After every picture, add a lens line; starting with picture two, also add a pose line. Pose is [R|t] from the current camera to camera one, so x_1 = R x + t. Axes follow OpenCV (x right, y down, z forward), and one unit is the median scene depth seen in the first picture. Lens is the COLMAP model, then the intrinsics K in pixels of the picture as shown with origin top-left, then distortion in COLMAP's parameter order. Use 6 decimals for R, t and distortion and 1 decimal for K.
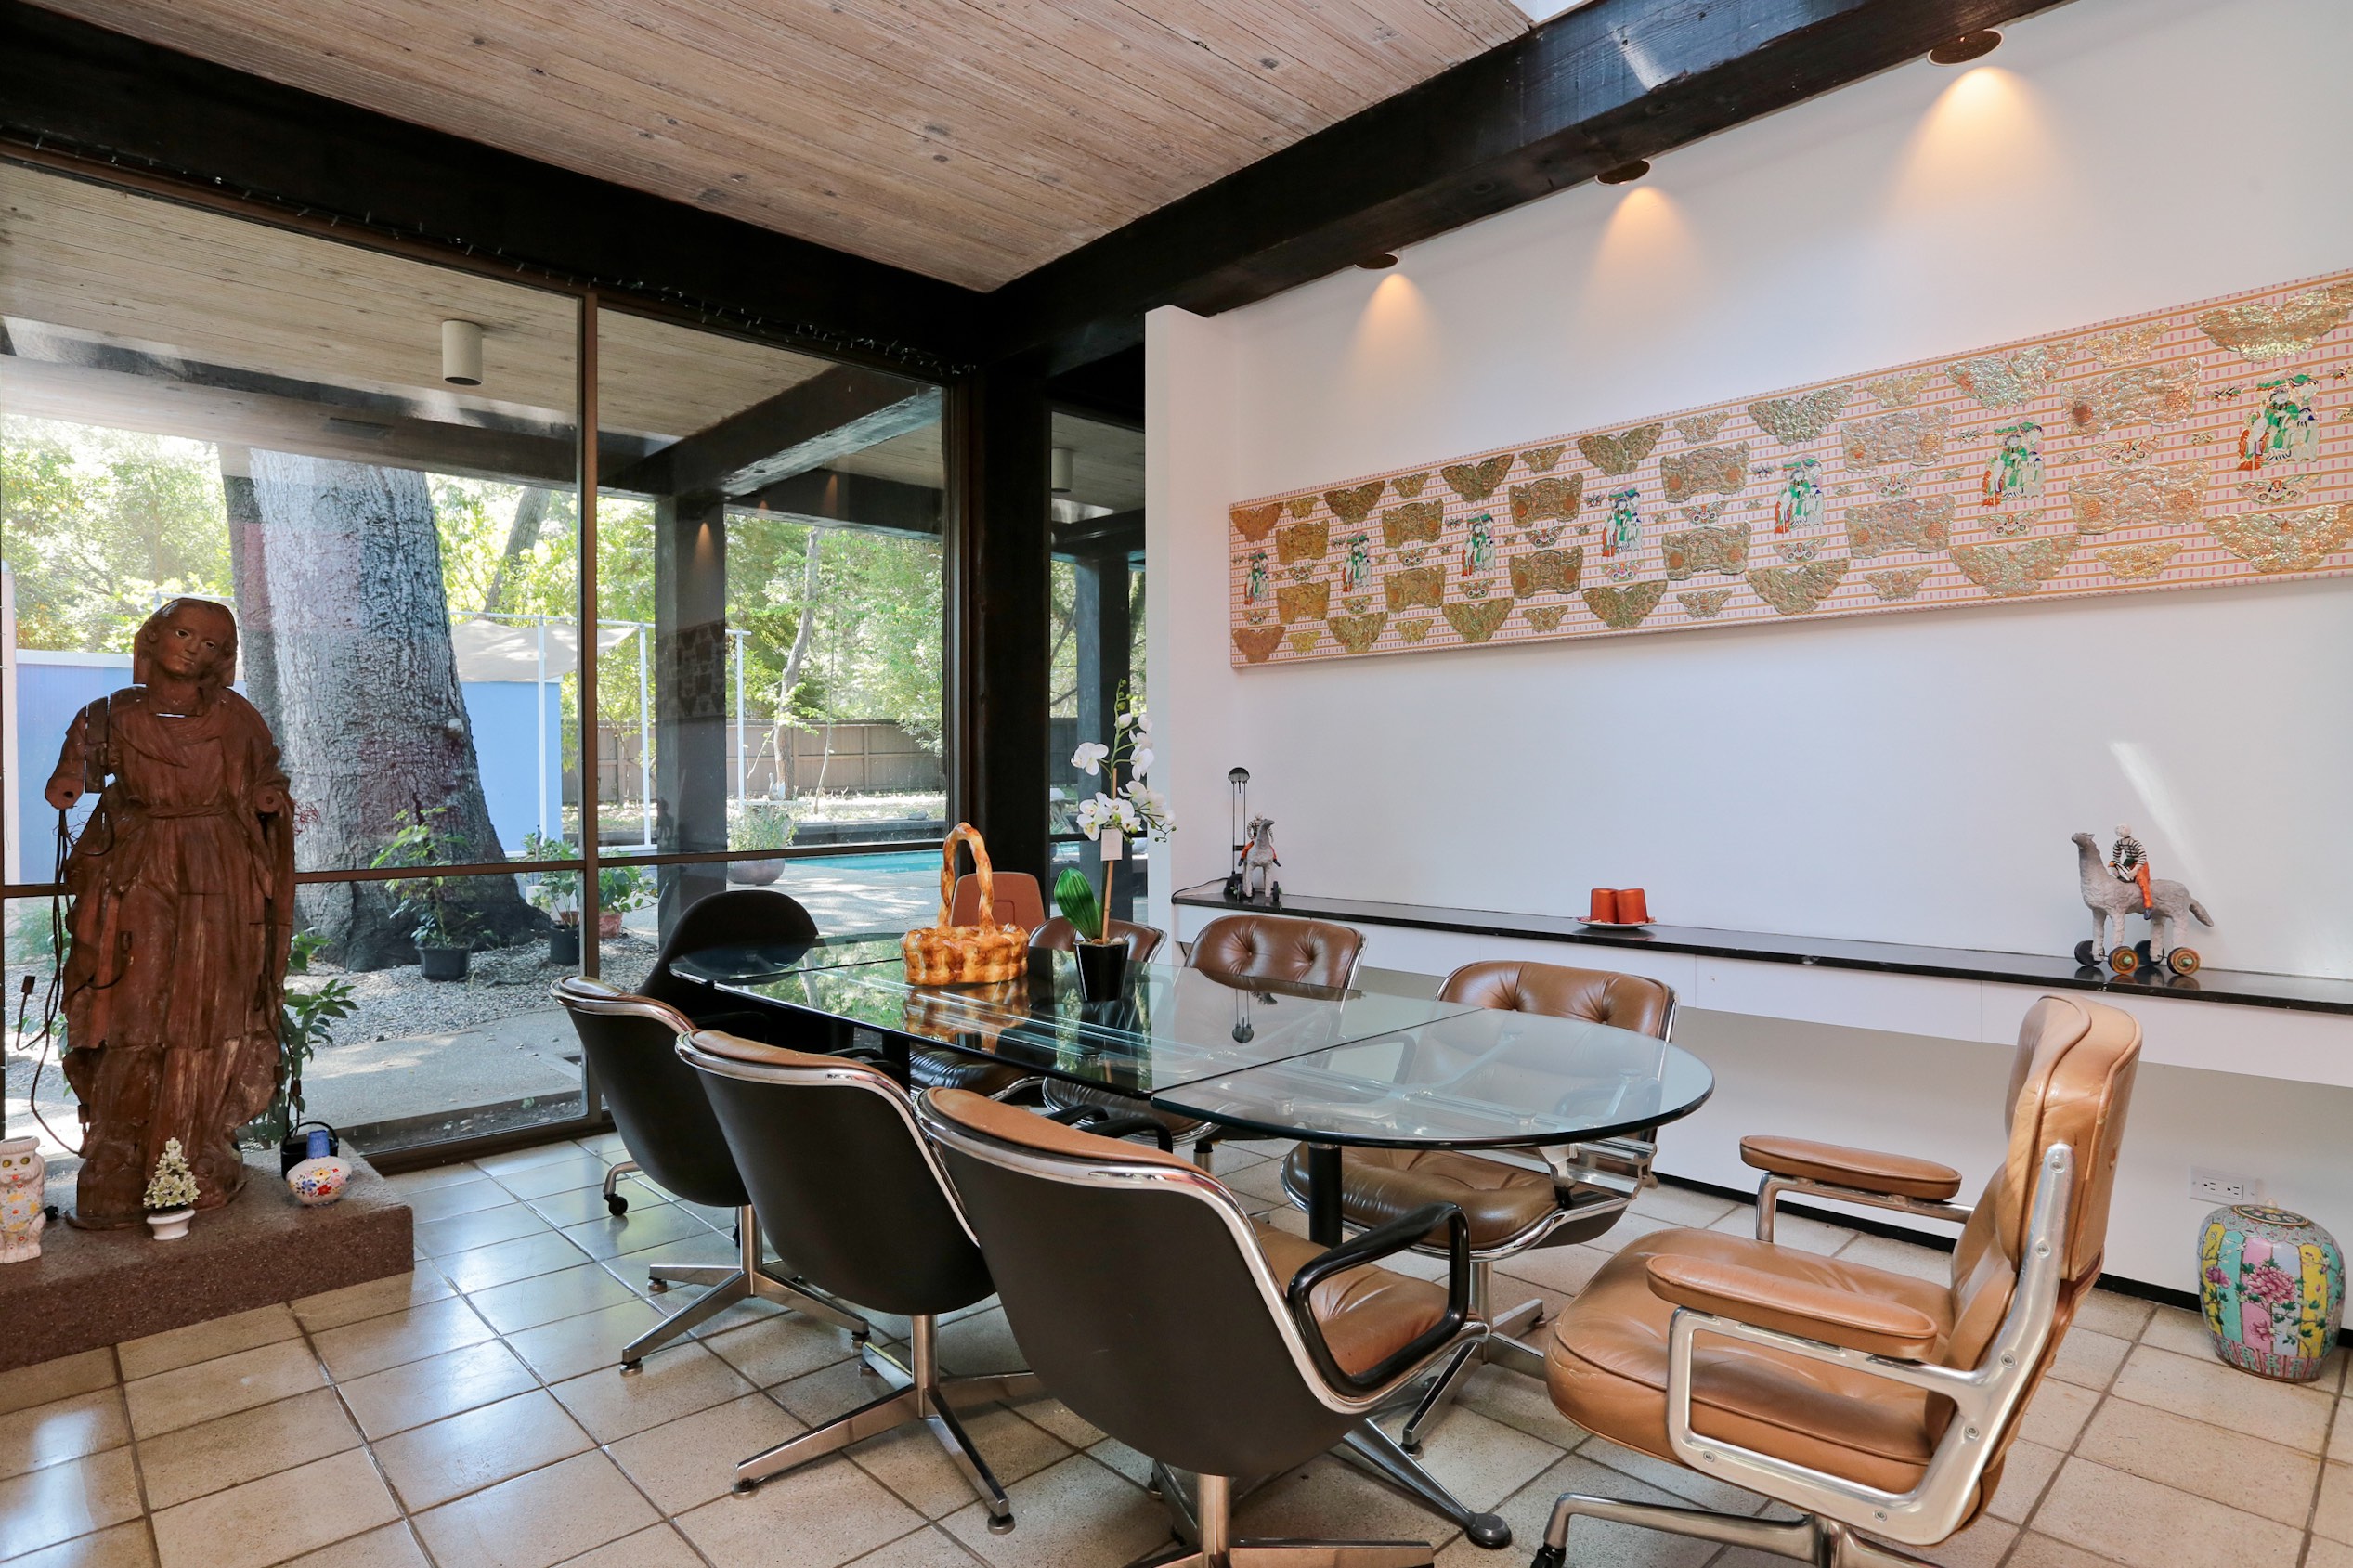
lens RADIAL K [[1258.4, 0, 1175.2], [0, 1258.4, 783.8], [0, 0, 1]] dist [-0.032868, 0.003083]
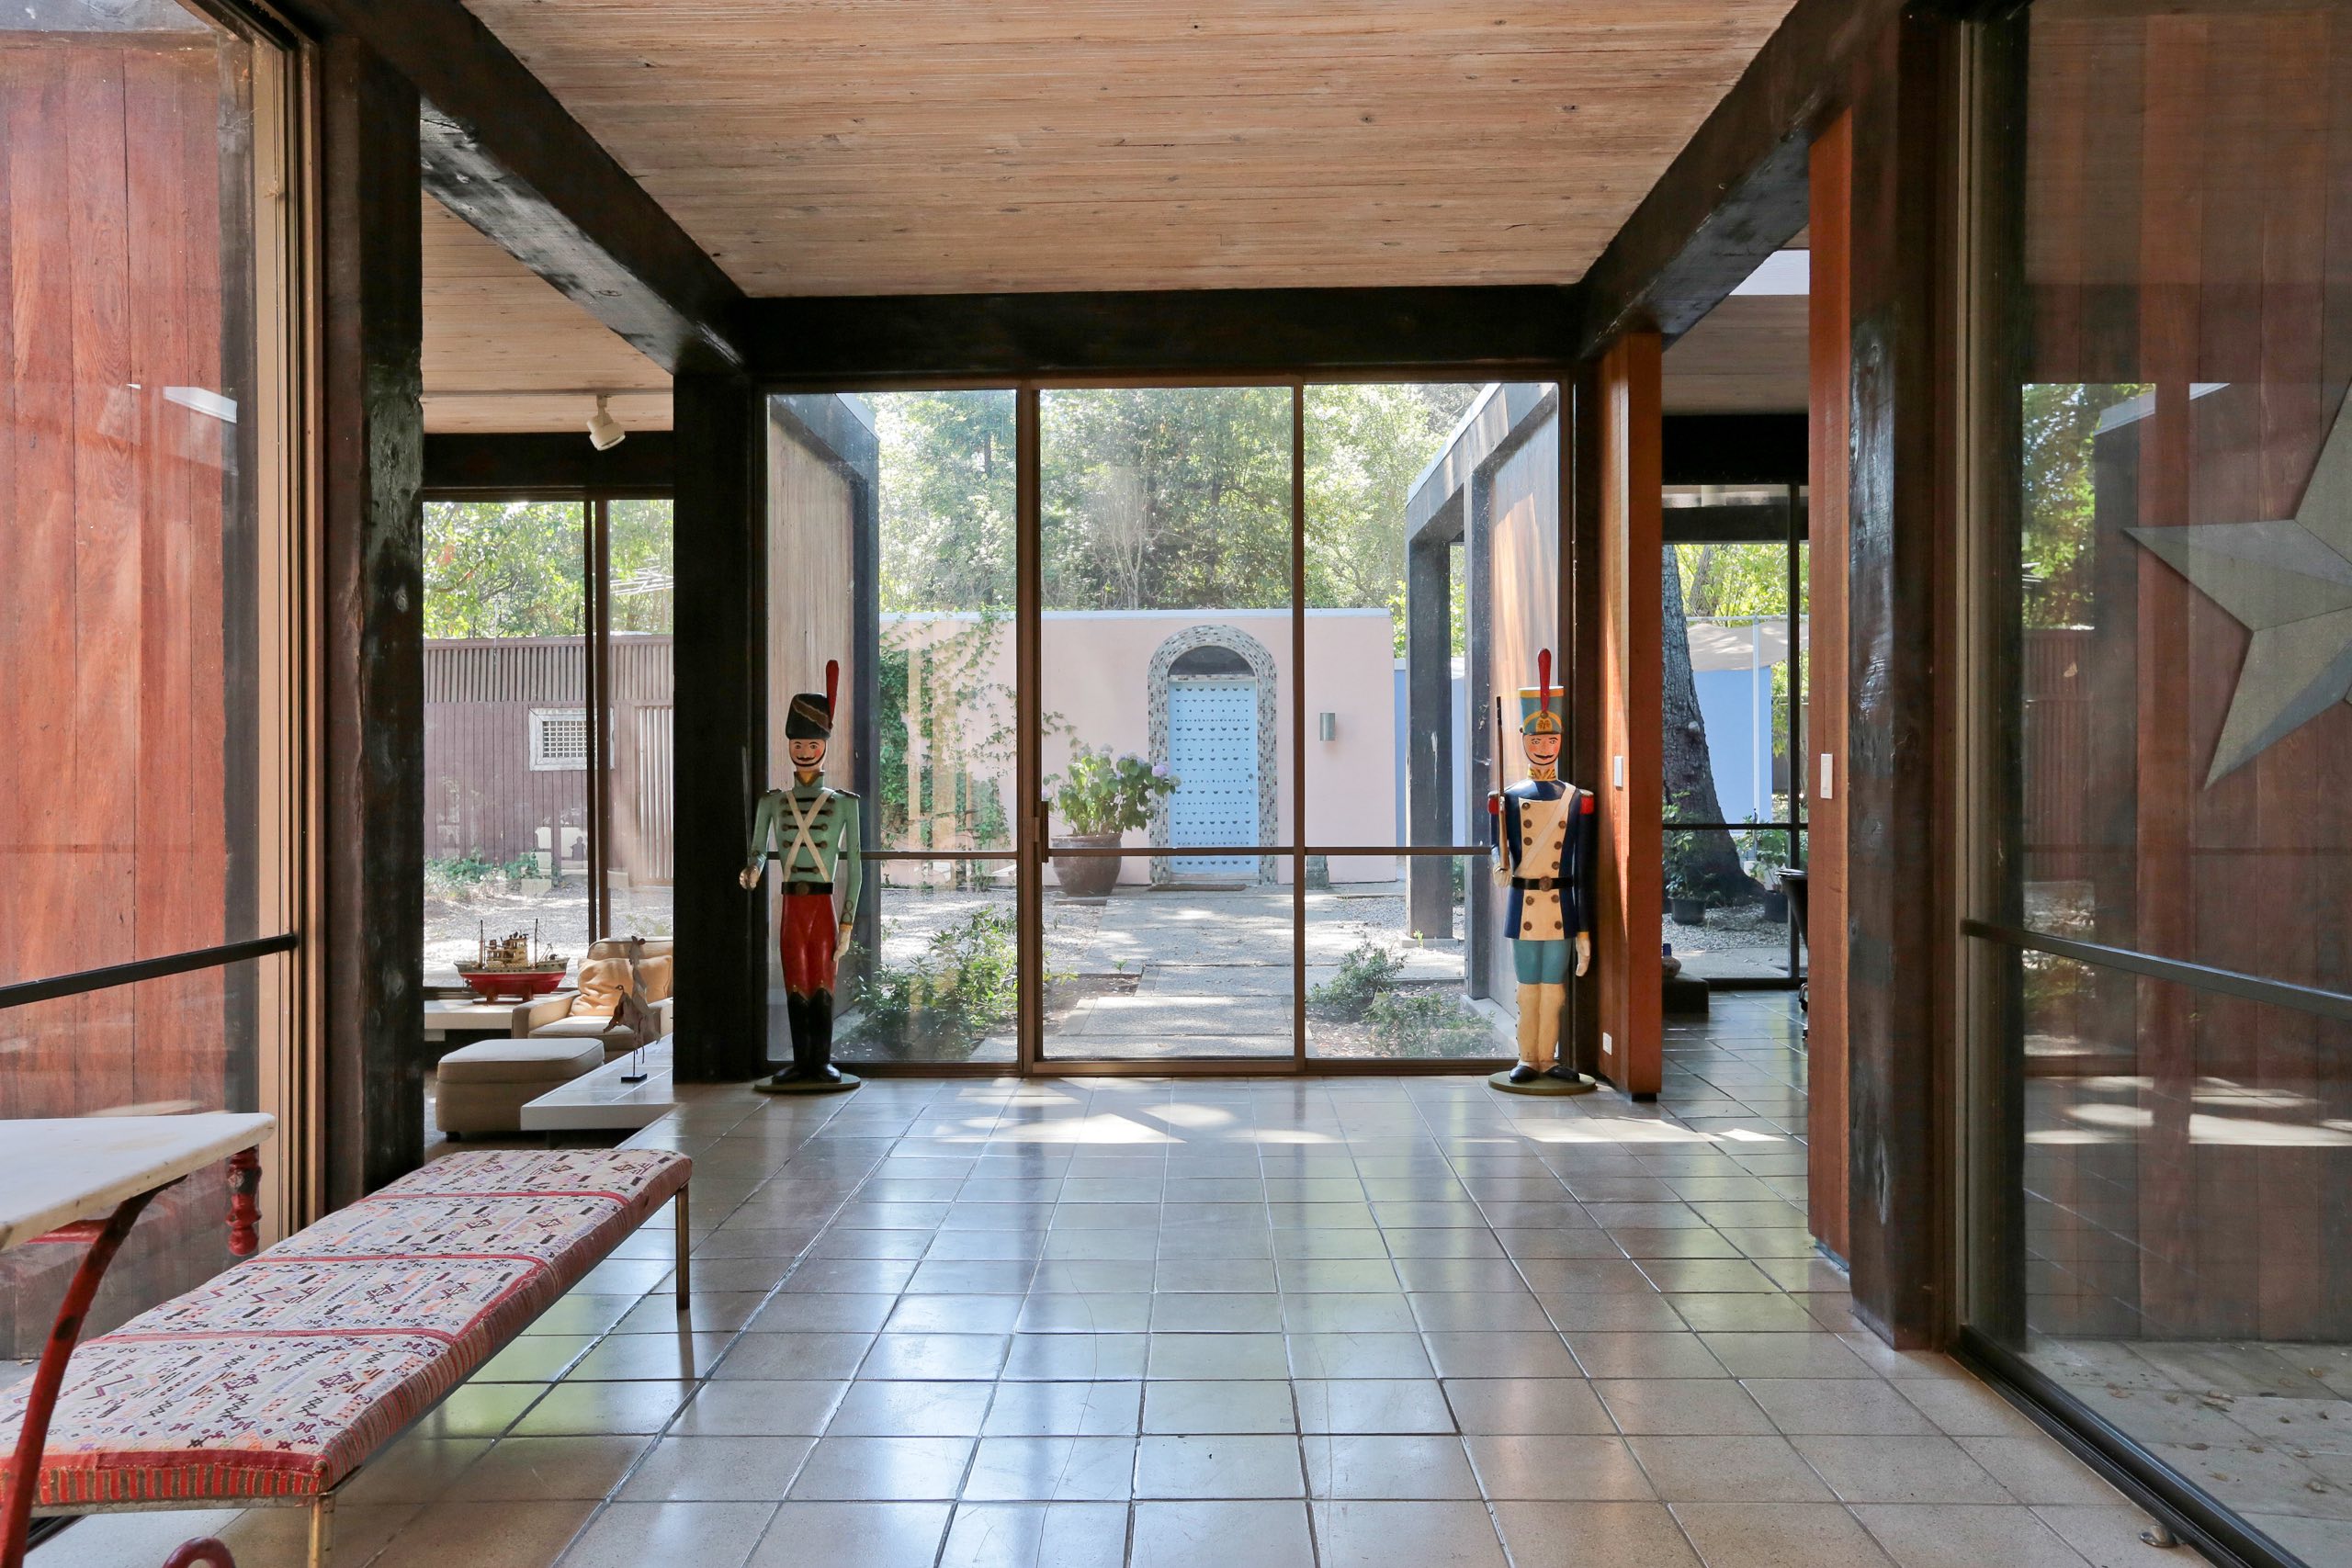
lens RADIAL K [[1801.0, 0, 1184.1], [0, 1801.0, 777.6], [0, 0, 1]] dist [-0.041678, 0.057392]
pose [[0.717252, 0.009718, -0.696746, 0.312089], [-0.003403, 0.999940, 0.010444, -0.012951], [0.696805, -0.005119, 0.717242, -0.650544]]
